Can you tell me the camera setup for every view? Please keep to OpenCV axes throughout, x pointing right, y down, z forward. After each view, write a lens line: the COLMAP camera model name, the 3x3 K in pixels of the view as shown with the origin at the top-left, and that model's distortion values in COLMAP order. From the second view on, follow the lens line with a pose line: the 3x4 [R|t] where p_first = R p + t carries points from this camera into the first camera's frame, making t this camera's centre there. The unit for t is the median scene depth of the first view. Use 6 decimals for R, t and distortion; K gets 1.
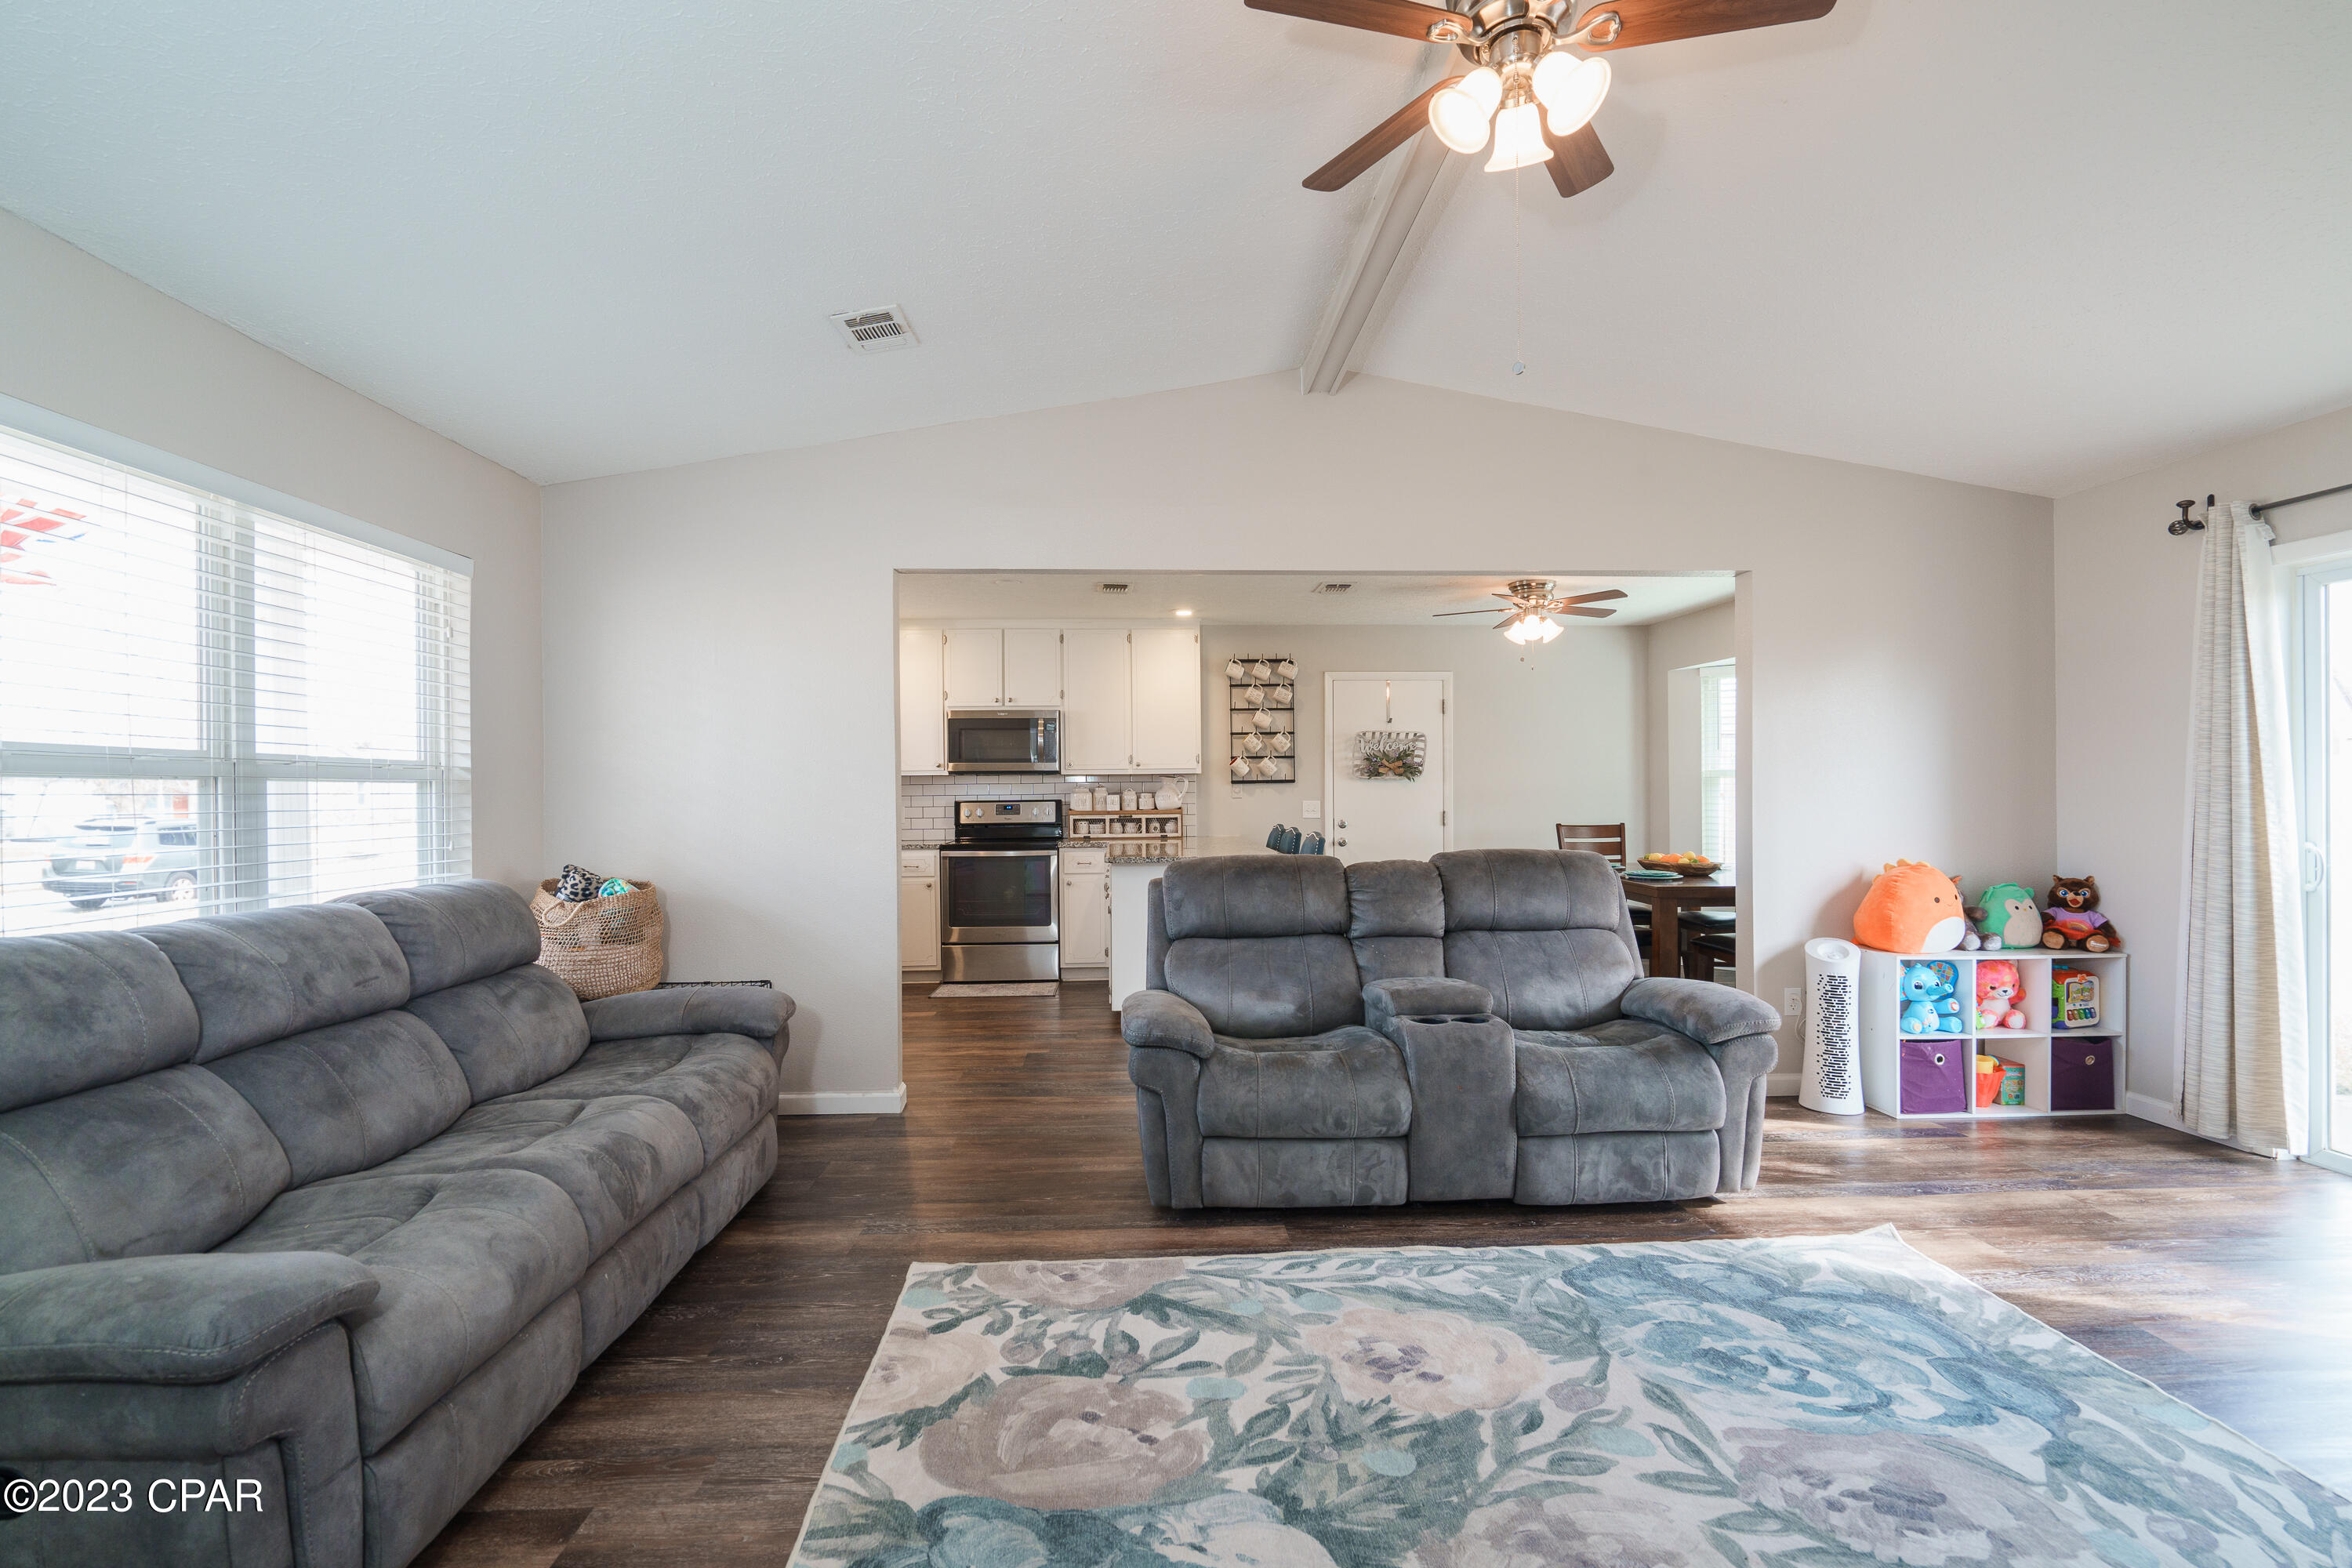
lens RADIAL K [[1057.6, 0, 1179.7], [0, 1057.6, 790.4], [0, 0, 1]] dist [-0.003585, 0.002296]
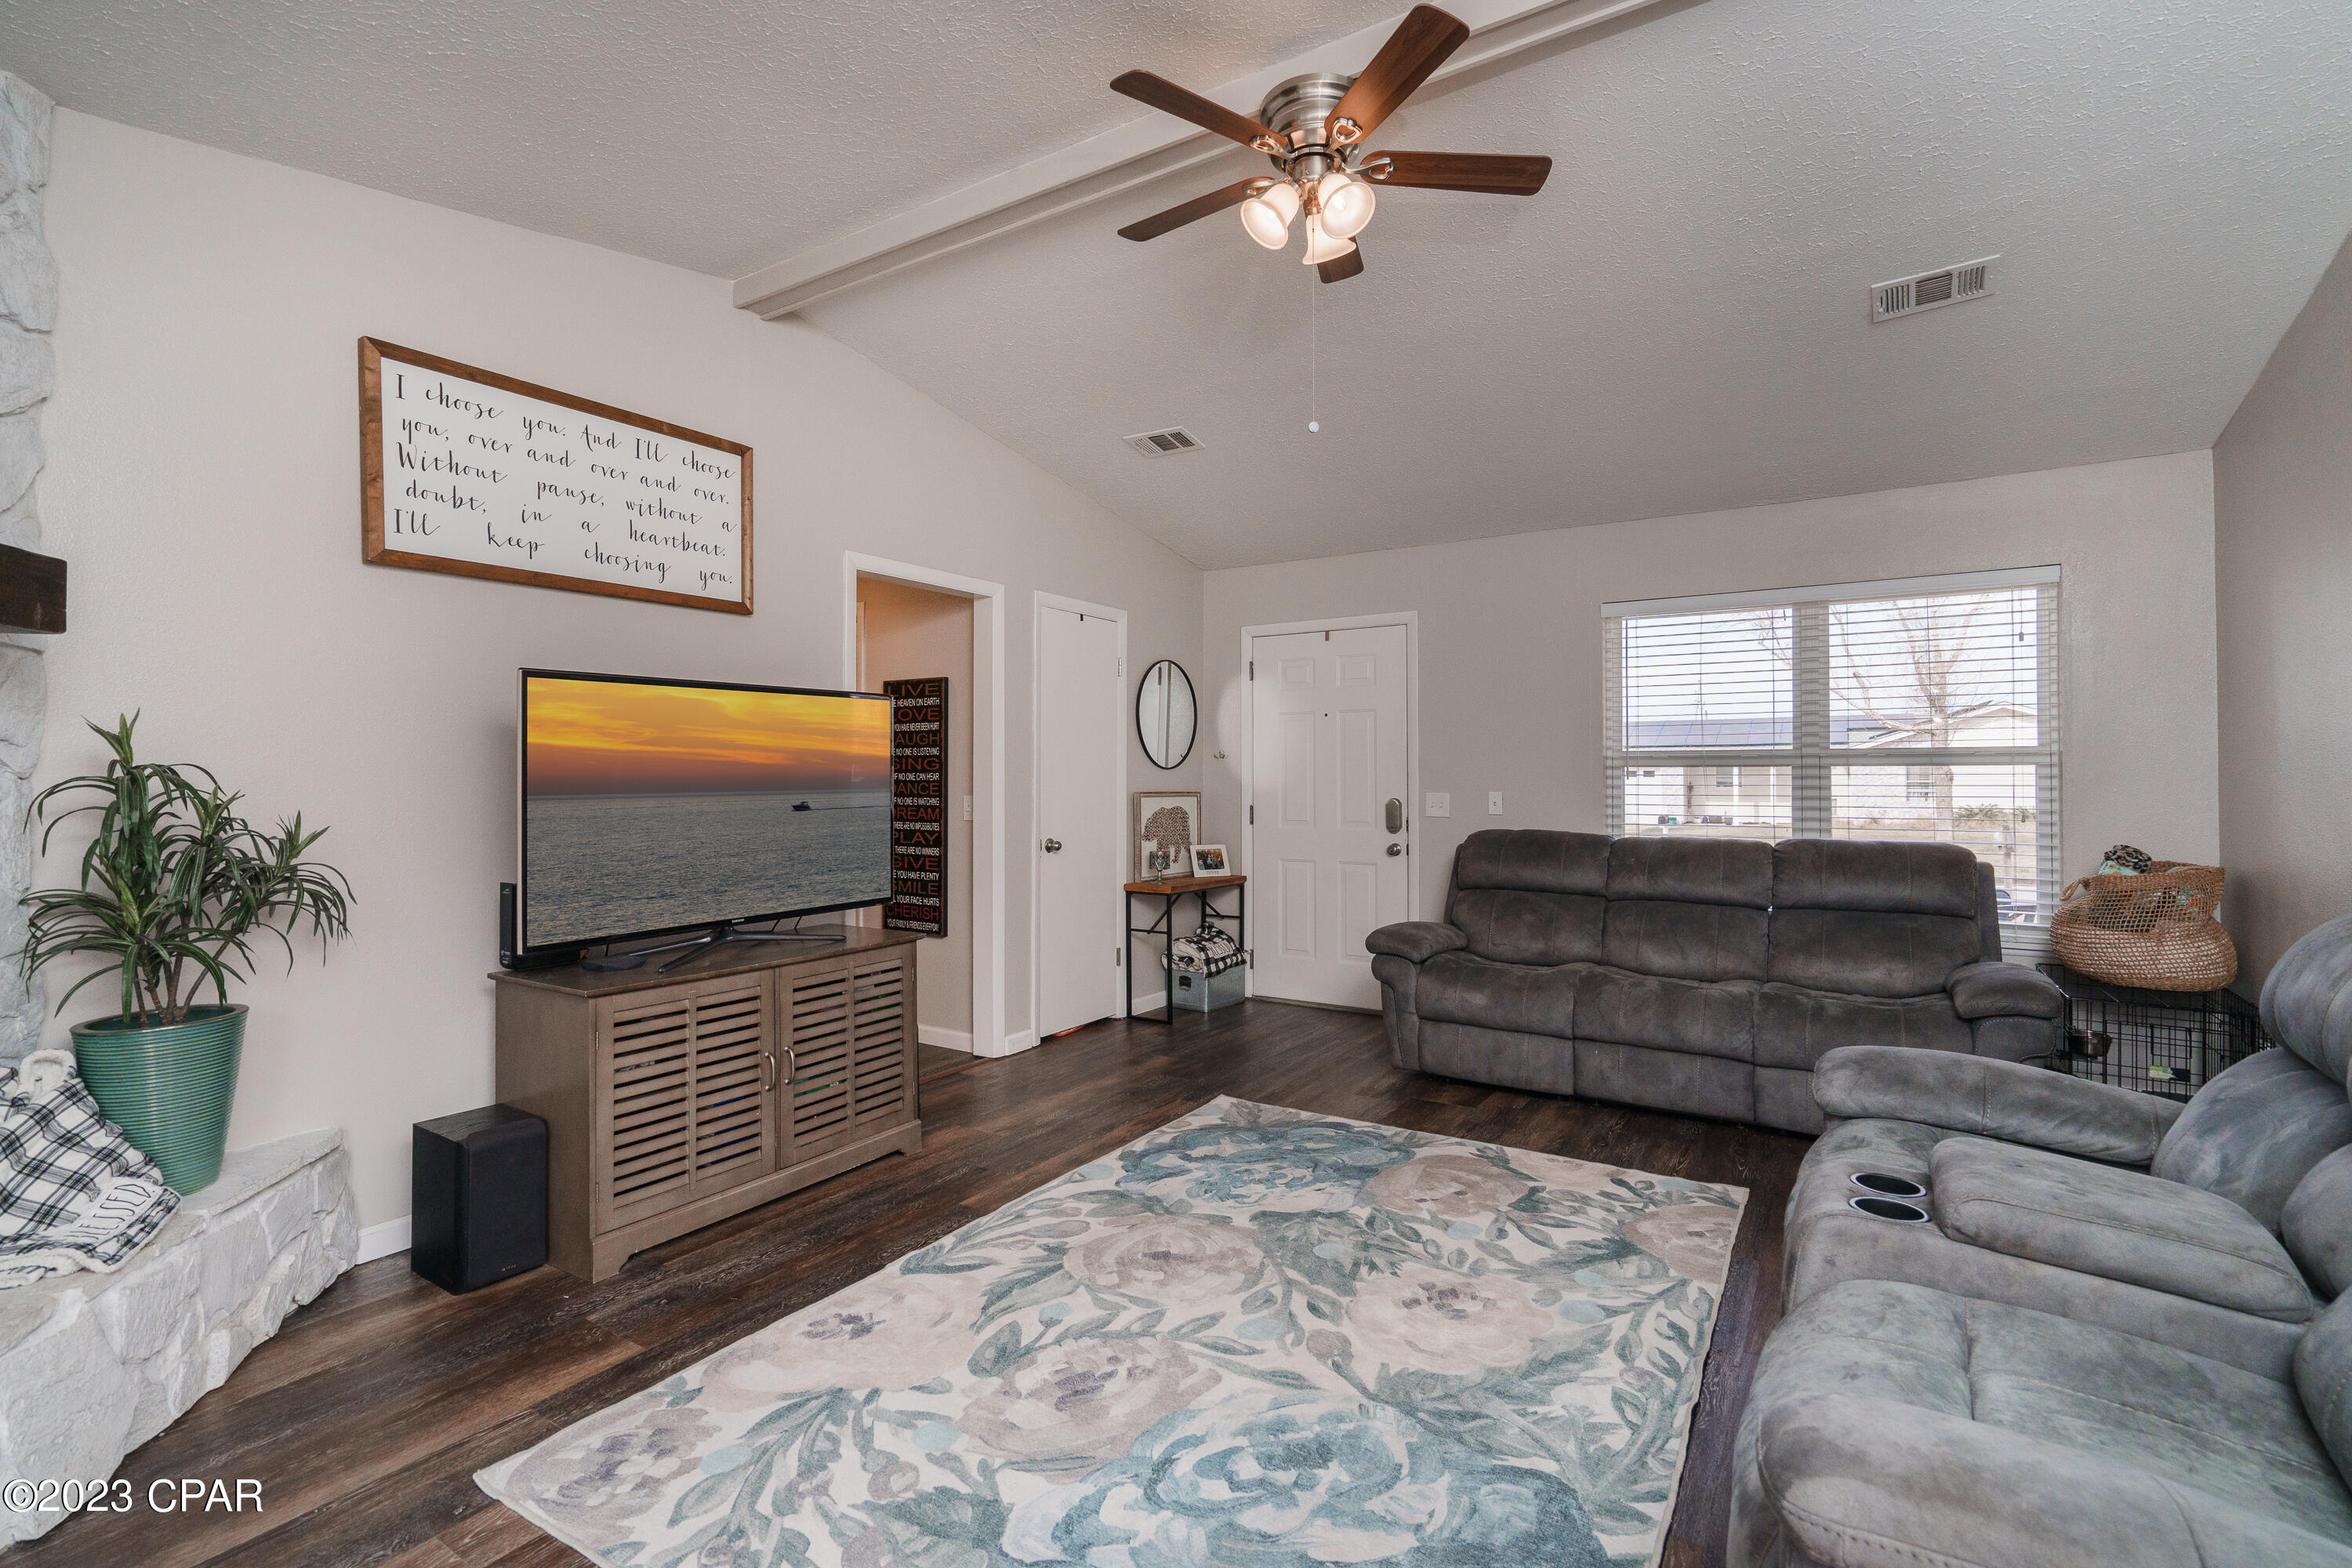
lens RADIAL K [[1076.9, 0, 1168.1], [0, 1076.9, 766.8], [0, 0, 1]] dist [-0.003194, 0.000811]
pose [[-0.581315, -0.003497, -0.813671, 0.975435], [0.005788, 0.999948, -0.008433, 0.000294], [0.813658, -0.009611, -0.581264, 1.085741]]
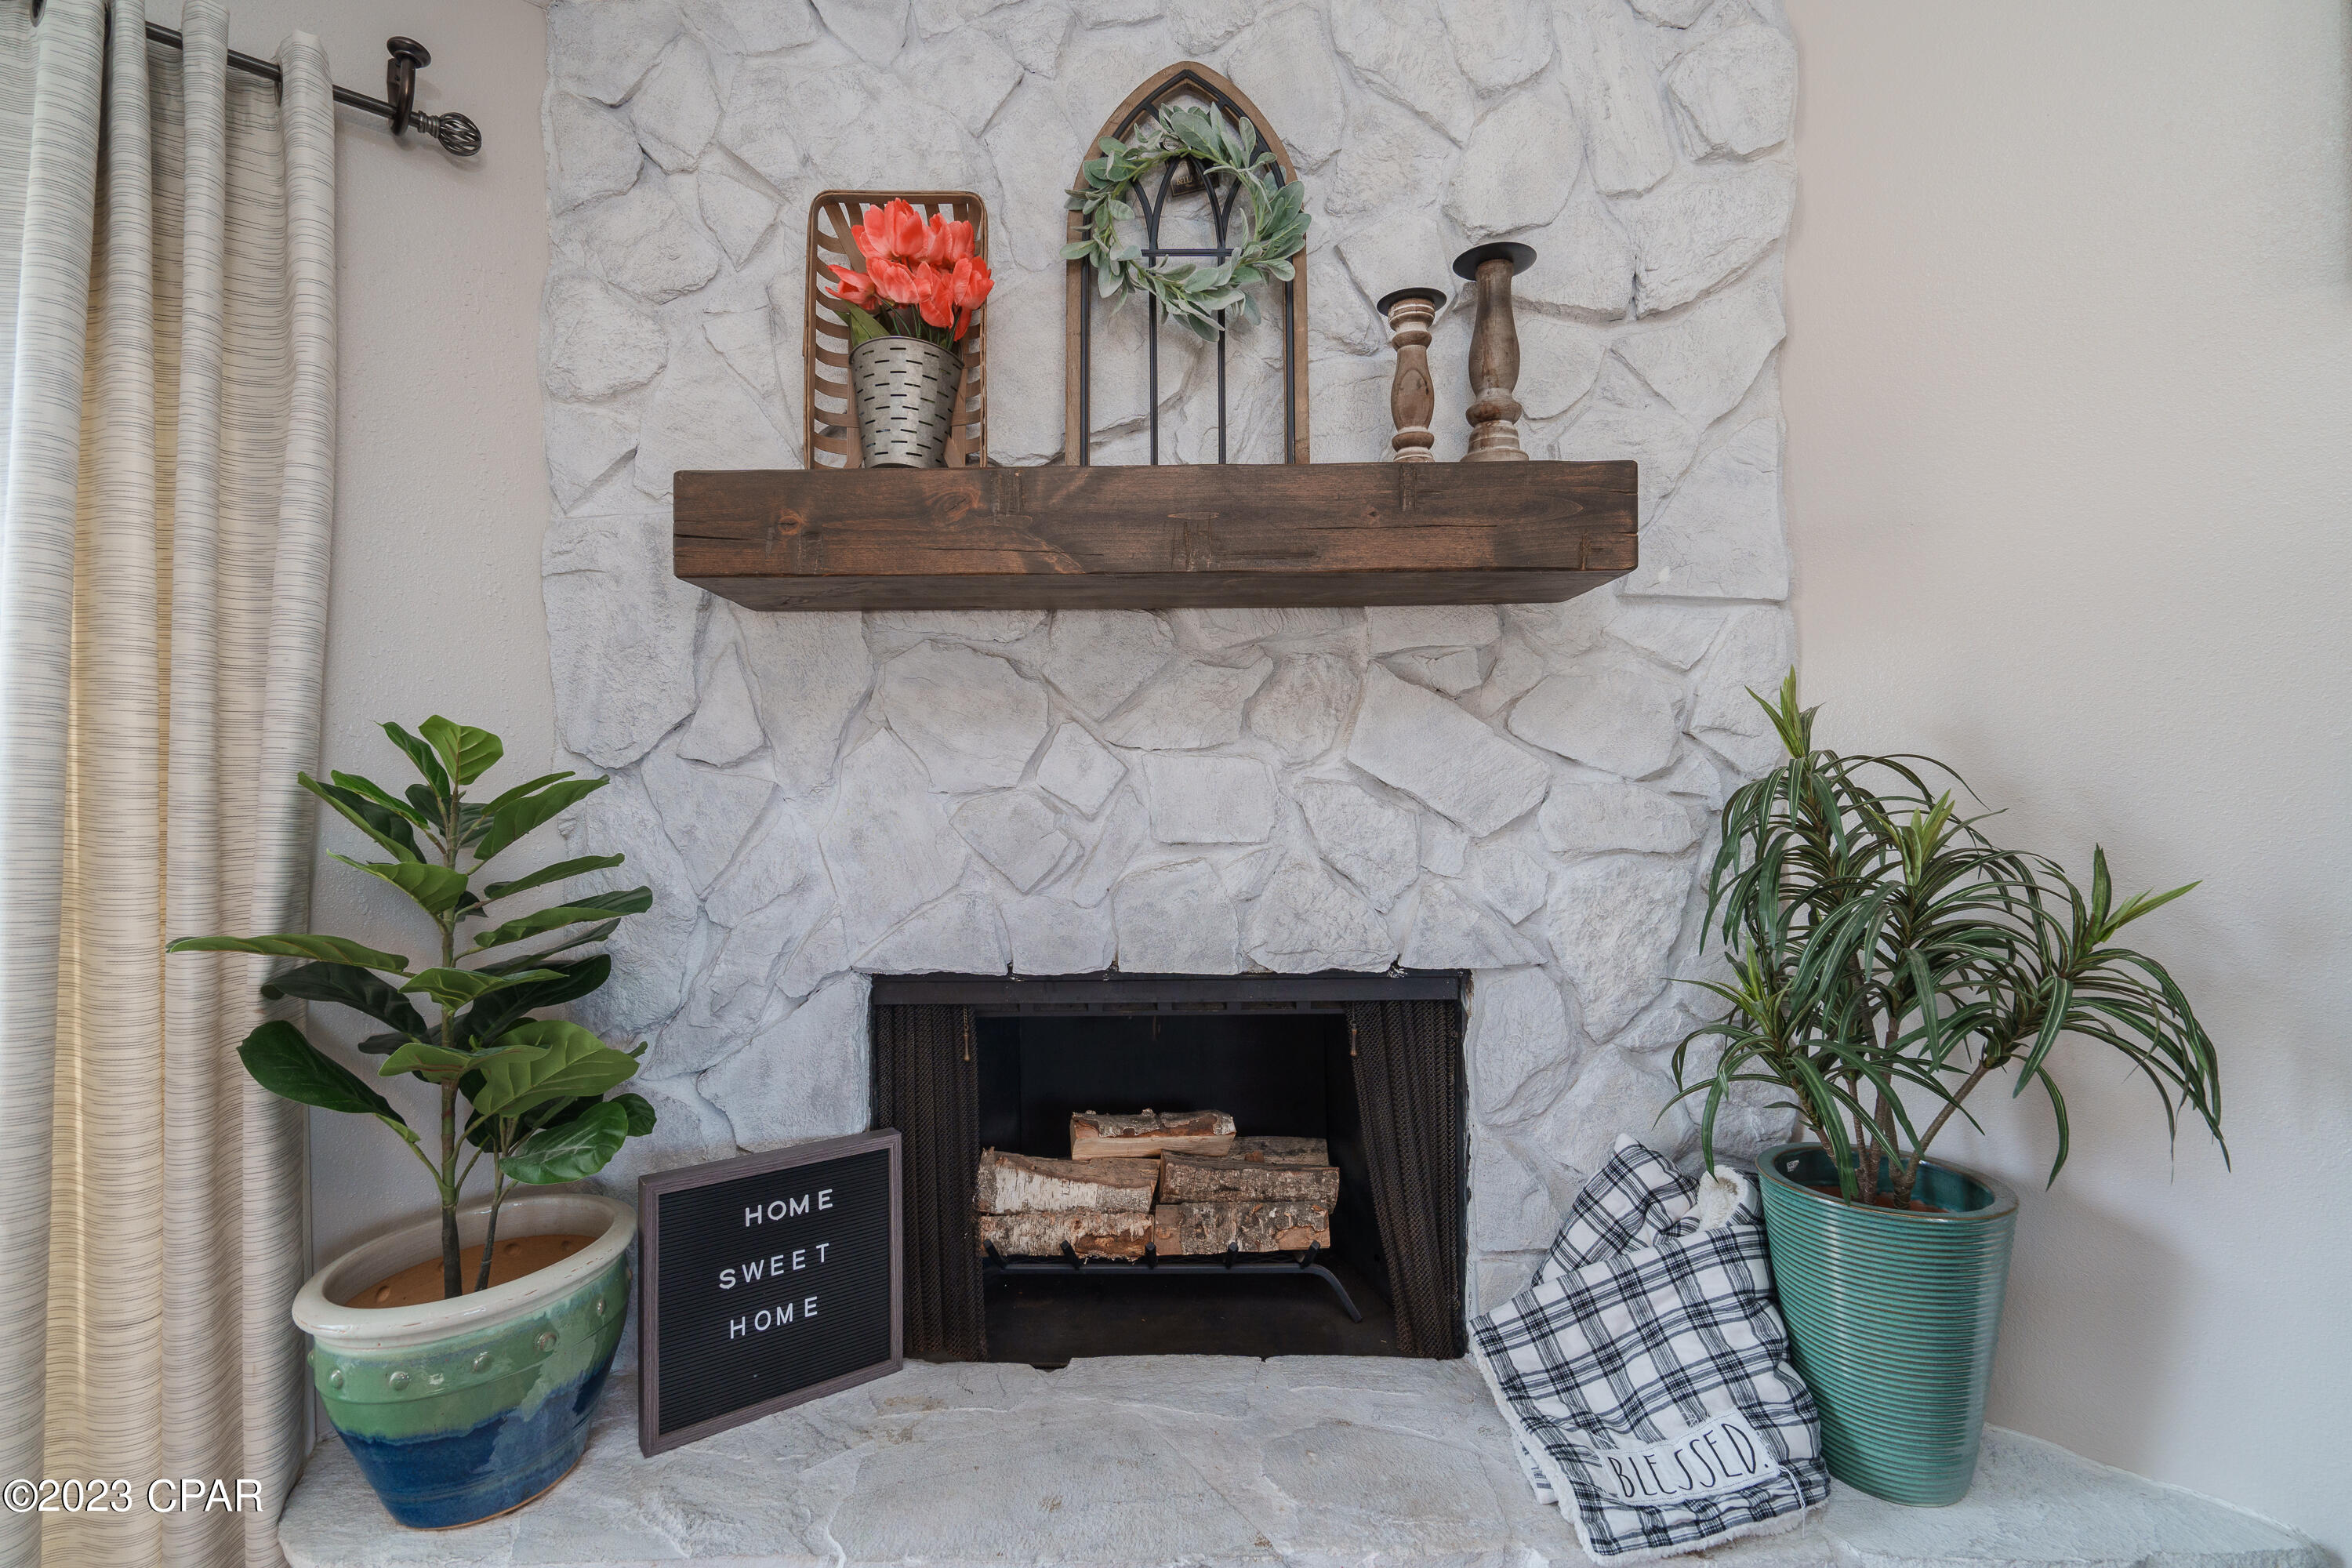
lens RADIAL K [[1072.8, 0, 1172.9], [0, 1072.8, 786.9], [0, 0, 1]] dist [-0.002255, 0.000472]
pose [[-0.661699, 0.009188, 0.749713, 0.626252], [0.011258, 0.999934, -0.002319, -0.001375], [-0.749685, 0.006906, -0.661759, 0.591904]]
